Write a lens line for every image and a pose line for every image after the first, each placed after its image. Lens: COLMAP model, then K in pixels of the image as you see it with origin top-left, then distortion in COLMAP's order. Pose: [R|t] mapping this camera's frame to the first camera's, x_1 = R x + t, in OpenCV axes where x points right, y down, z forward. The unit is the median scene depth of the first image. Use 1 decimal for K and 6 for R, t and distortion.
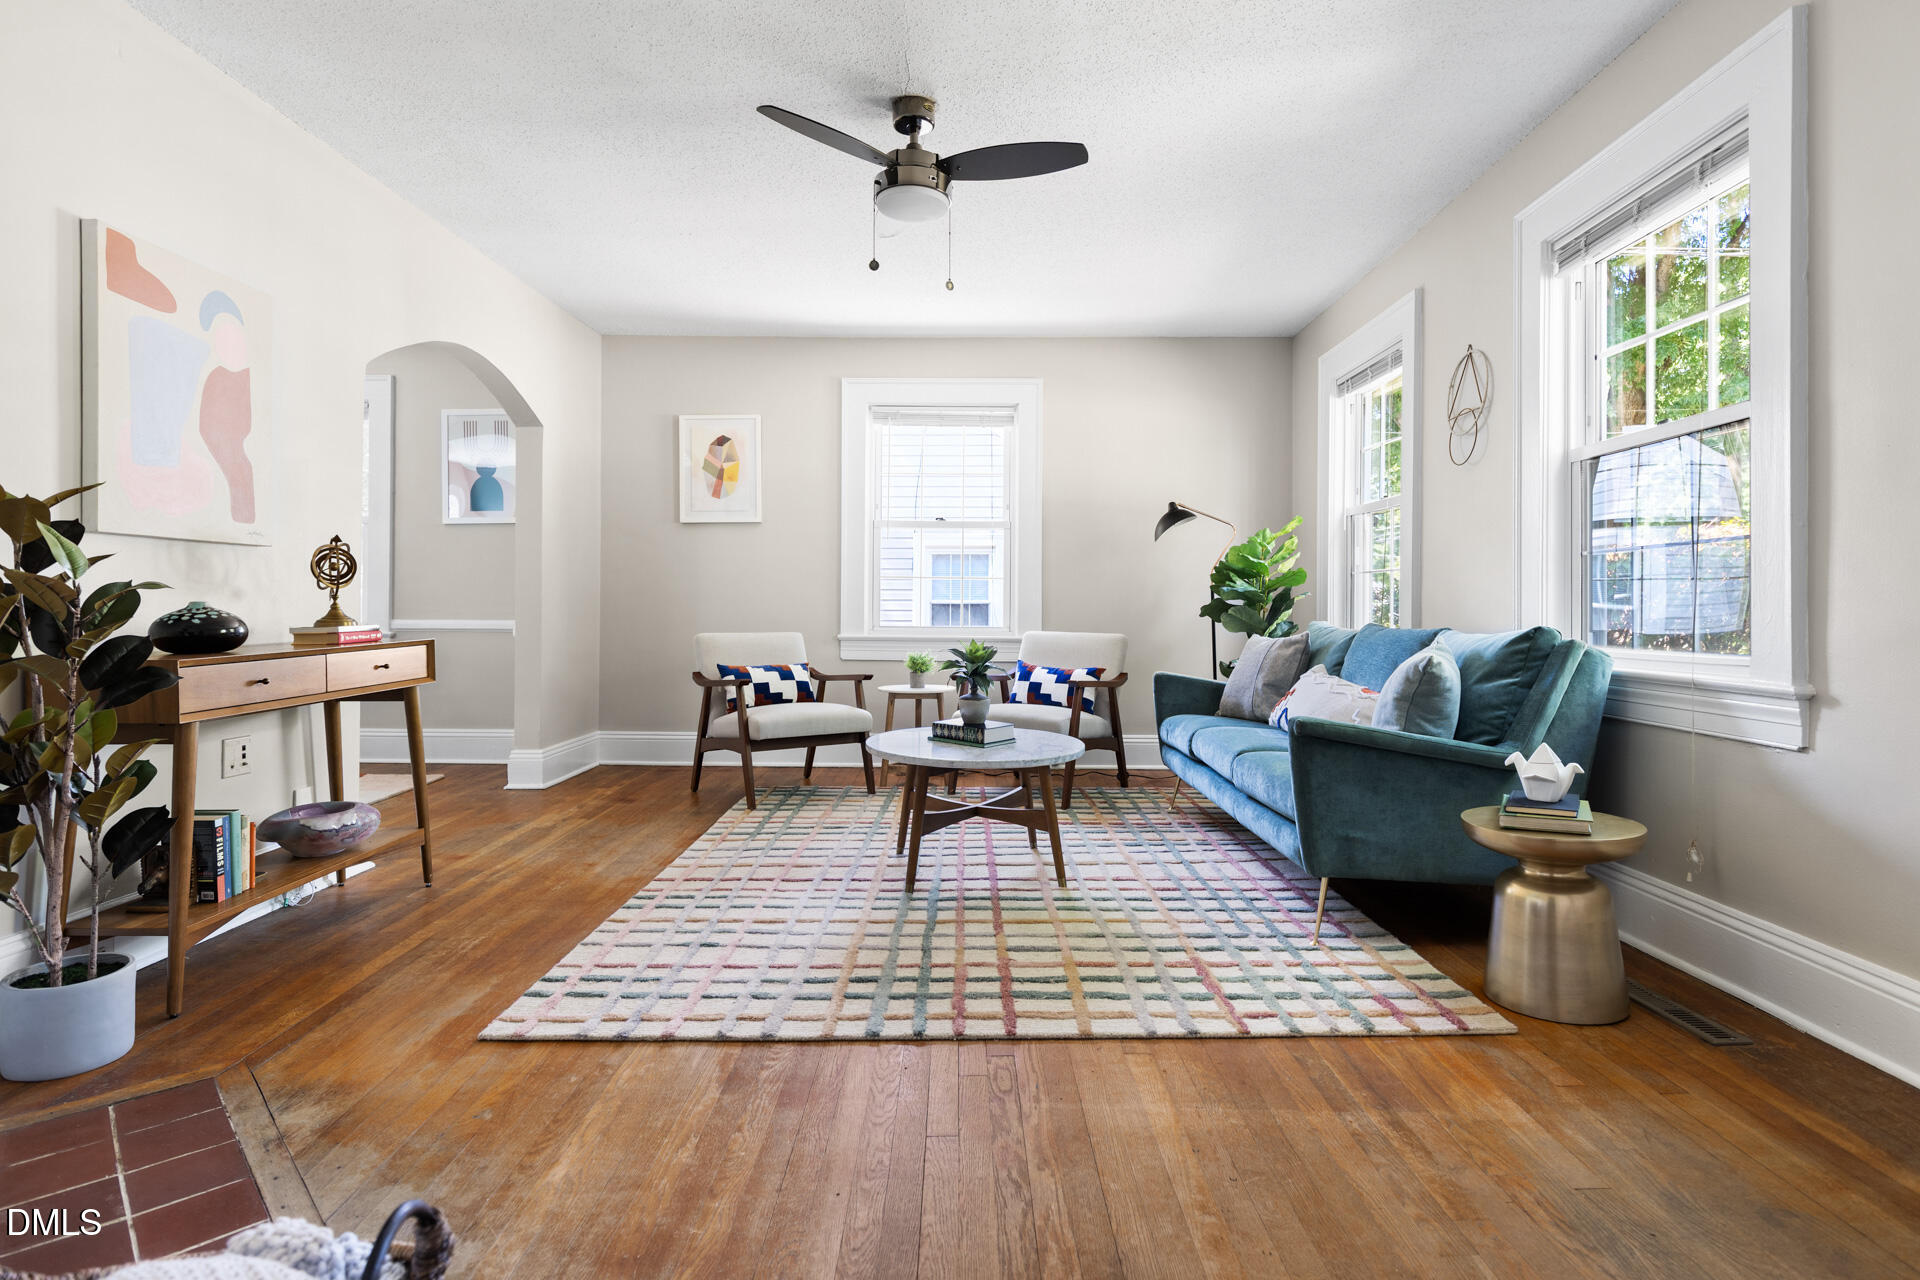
lens RADIAL K [[1005.1, 0, 960.0], [0, 1005.1, 640.0], [0, 0, 1]] dist [-0.000032, 0.000936]
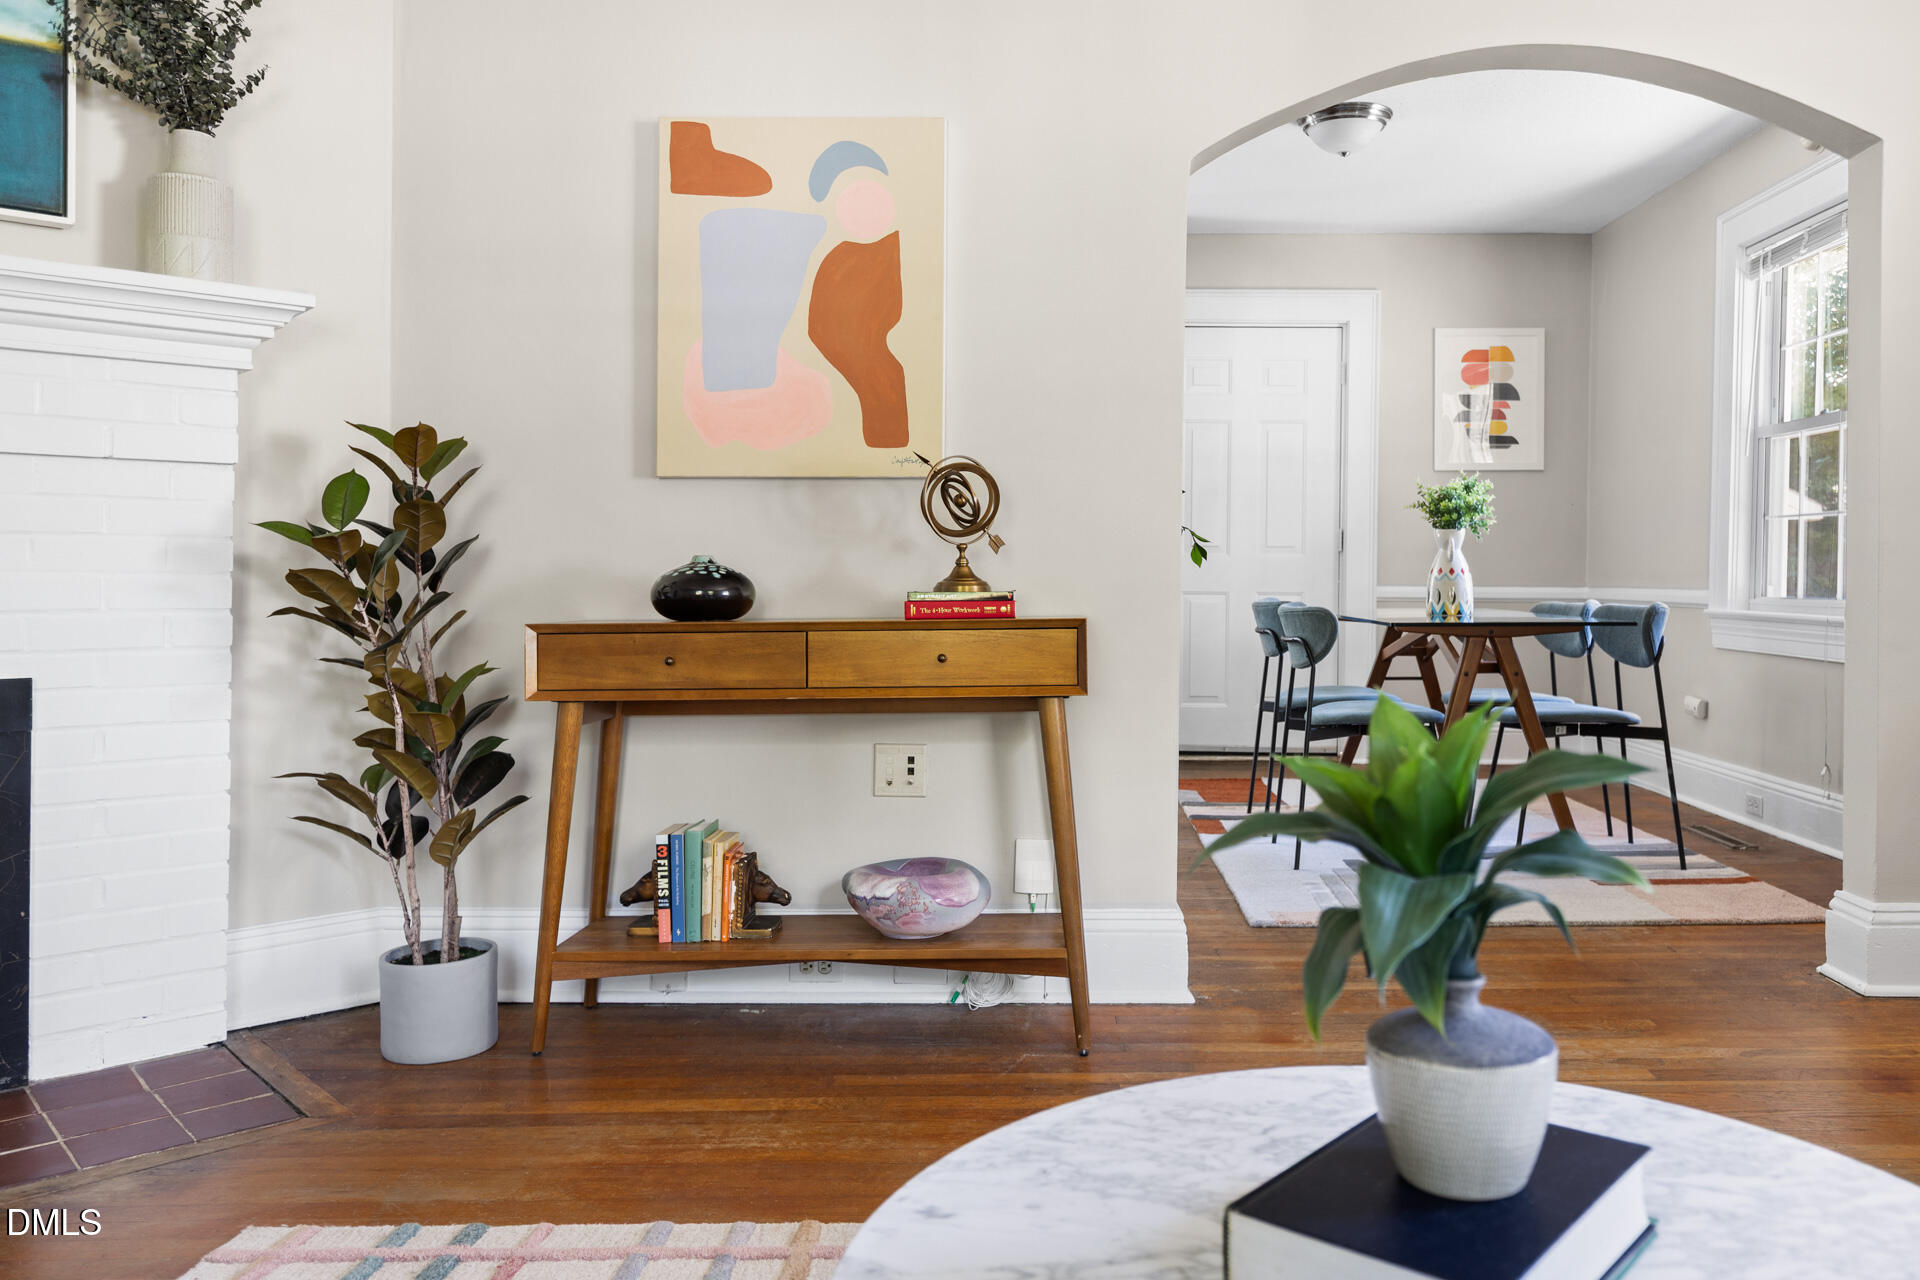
lens RADIAL K [[1410.5, 0, 959.8], [0, 1410.5, 581.6], [0, 0, 1]] dist [0.004871, -0.003022]
pose [[0.030774, -0.001963, -0.999524, 0.339318], [-0.040338, 0.999181, -0.003204, -0.021113], [0.998712, 0.040417, 0.030669, 1.133567]]
